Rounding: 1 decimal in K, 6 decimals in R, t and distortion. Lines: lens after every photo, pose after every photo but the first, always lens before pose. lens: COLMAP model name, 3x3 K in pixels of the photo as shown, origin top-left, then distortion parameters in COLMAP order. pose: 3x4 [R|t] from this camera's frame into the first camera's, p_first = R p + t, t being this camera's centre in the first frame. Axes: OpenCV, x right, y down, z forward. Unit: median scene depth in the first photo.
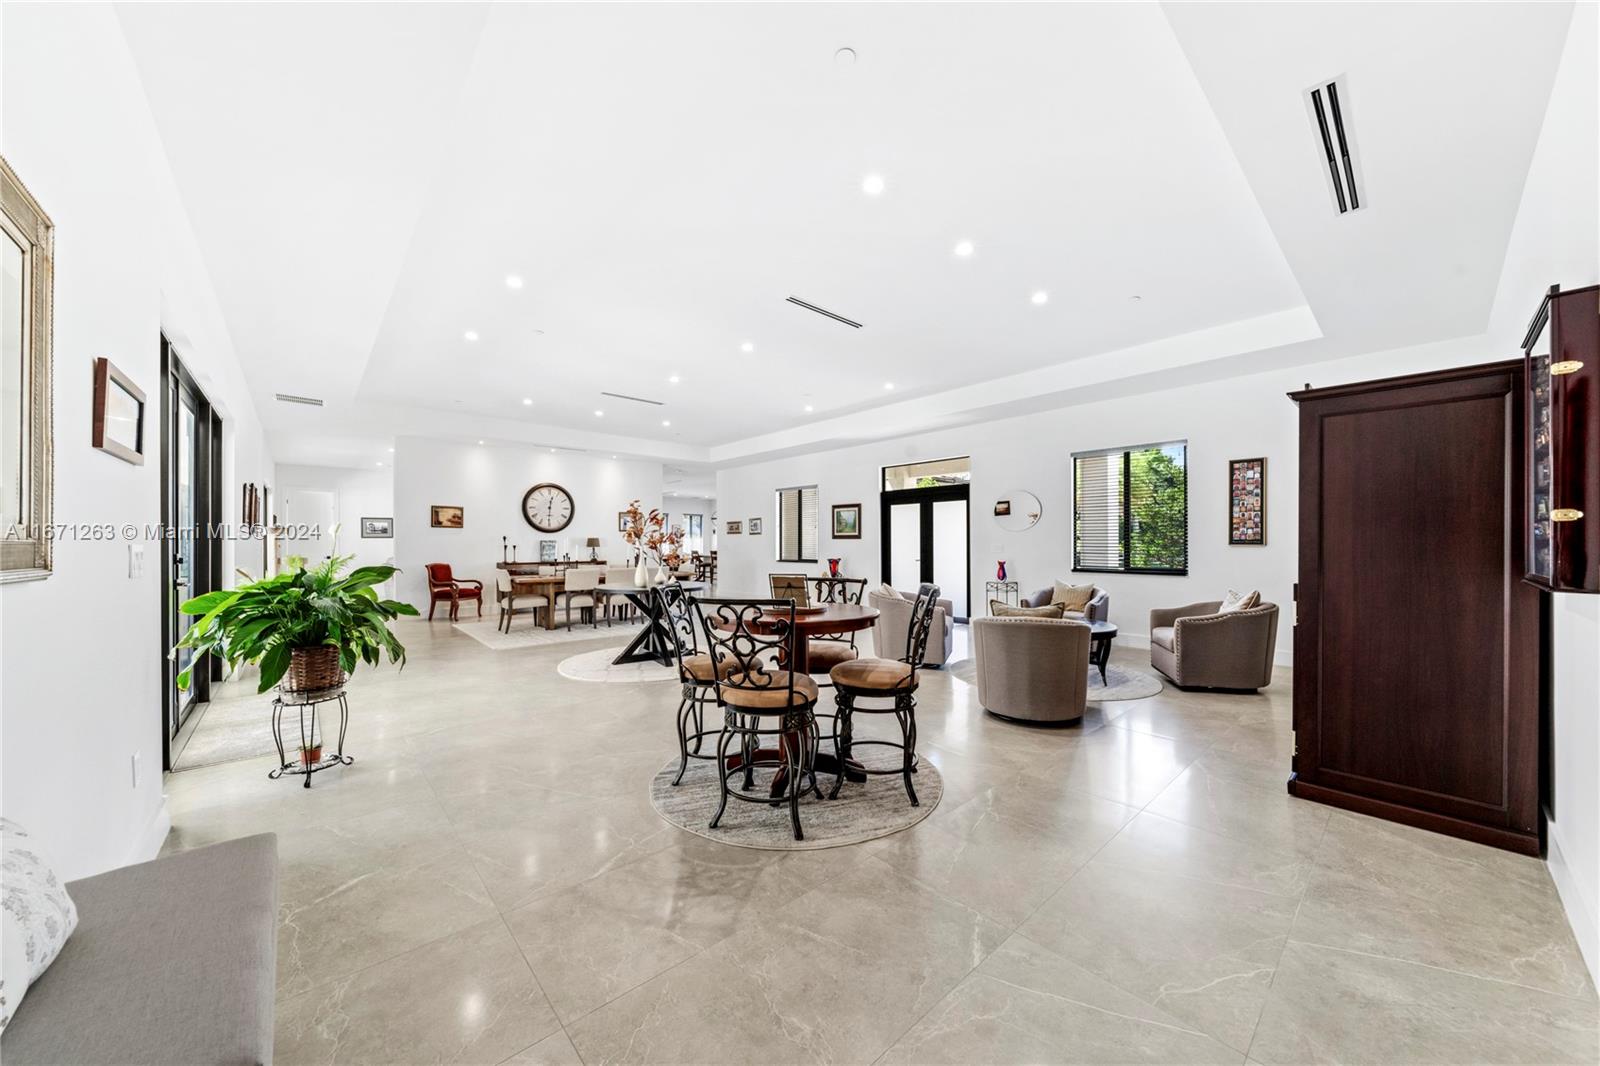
lens RADIAL K [[556.8, 0, 797.3], [0, 556.8, 556.8], [0, 0, 1]] dist [0.000563, 0.000064]
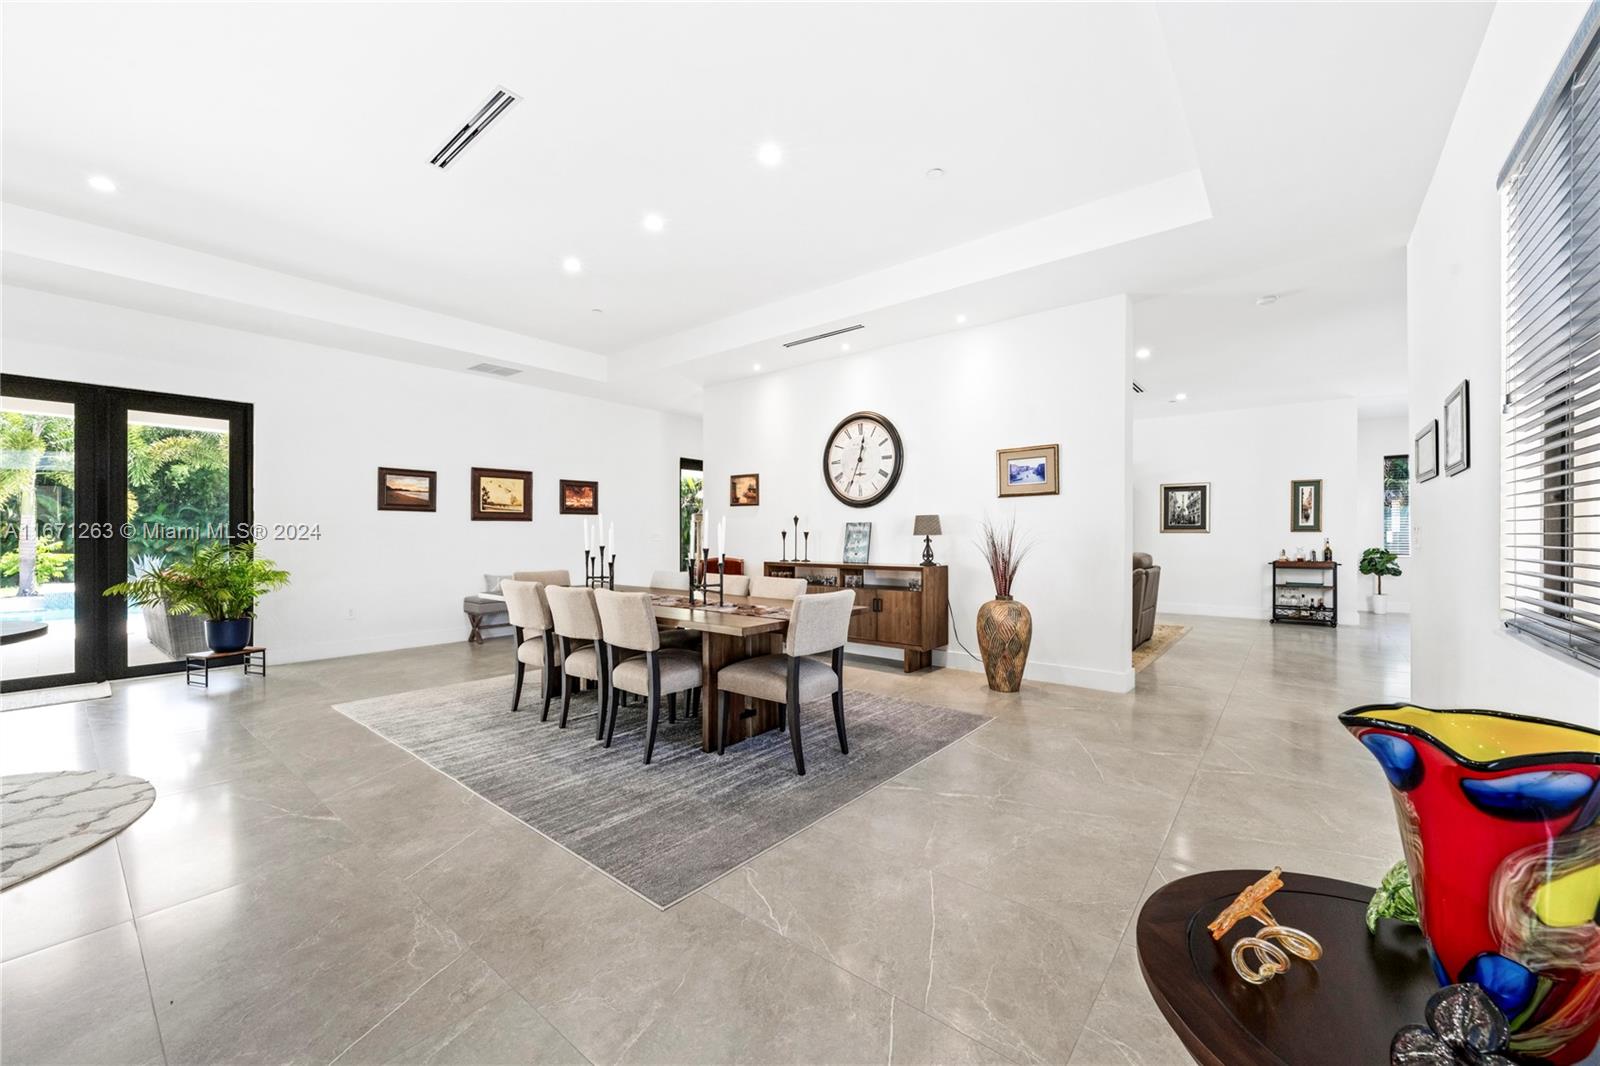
lens RADIAL K [[599.3, 0, 800.0], [0, 599.3, 533.0], [0, 0, 1]] dist [-0.002135, -0.000105]
pose [[0.160293, -0.001538, -0.987068, 0.098092], [-0.018609, 0.999816, -0.004580, -0.016026], [0.986894, 0.019103, 0.160235, 0.874246]]
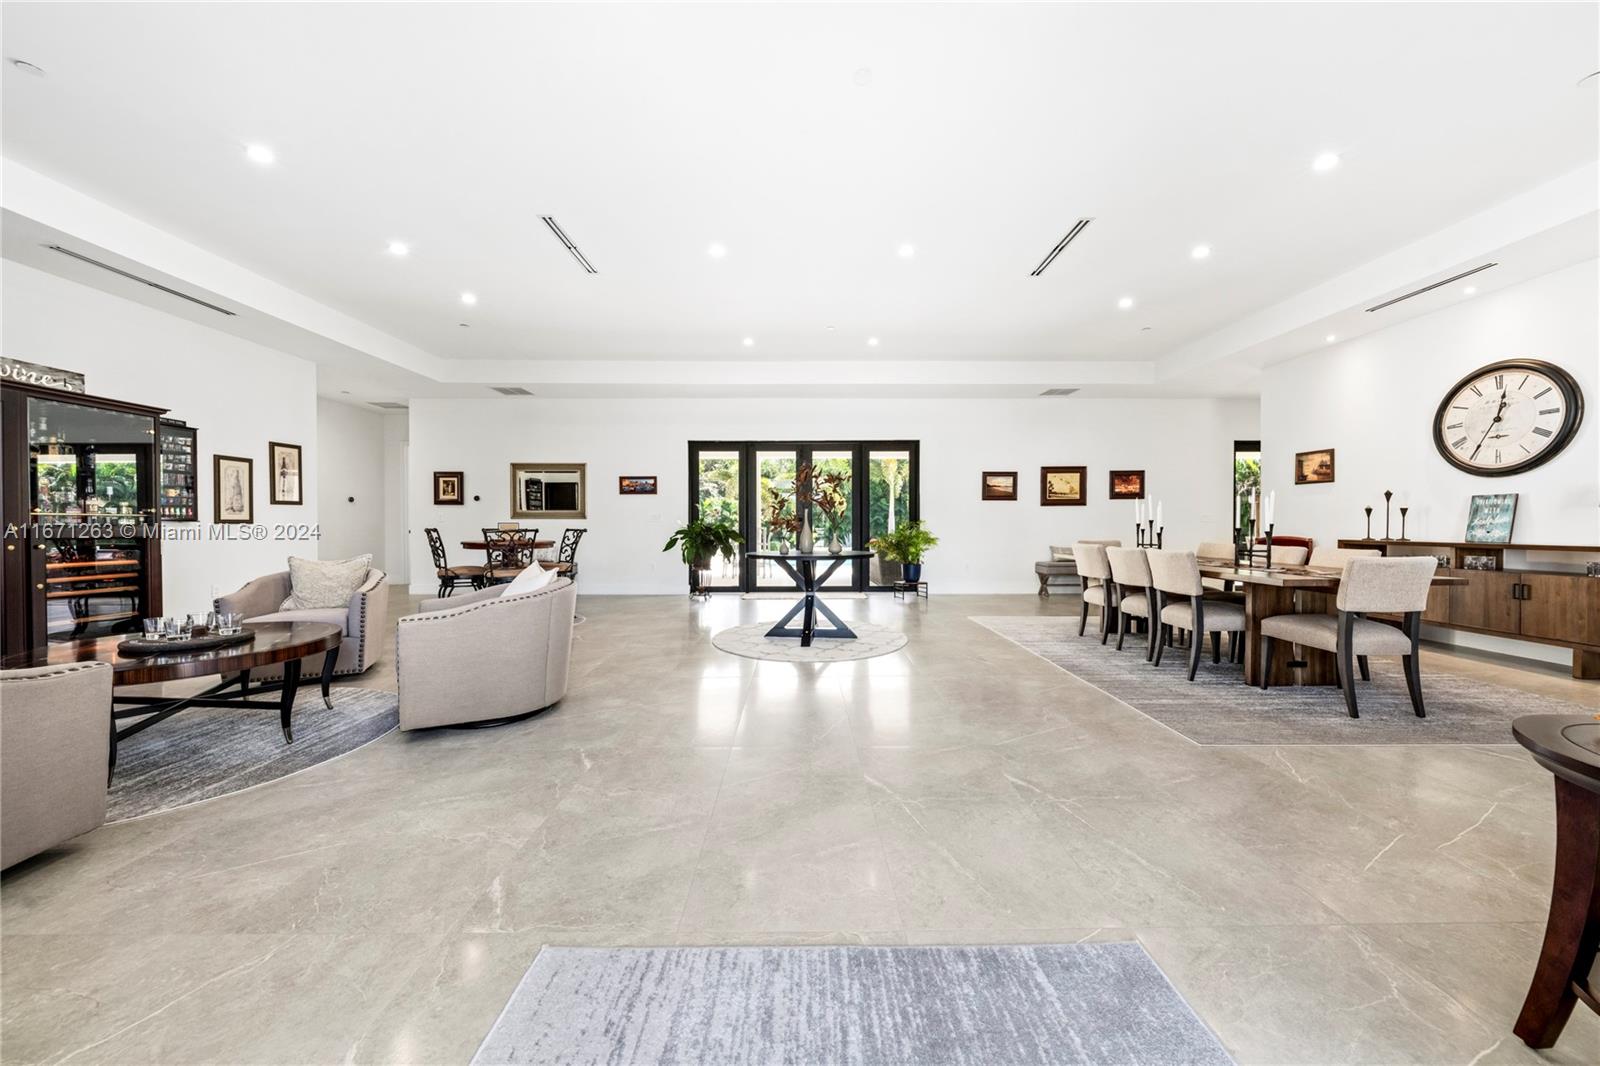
lens RADIAL K [[537.6, 0, 809.1], [0, 537.6, 532.2], [0, 0, 1]] dist [-0.001242, 0.000040]
pose [[-0.655021, 0.013362, -0.755493, 0.226890], [-0.011747, 0.999543, 0.027863, -0.005037], [0.755520, 0.027125, -0.654564, 0.888691]]
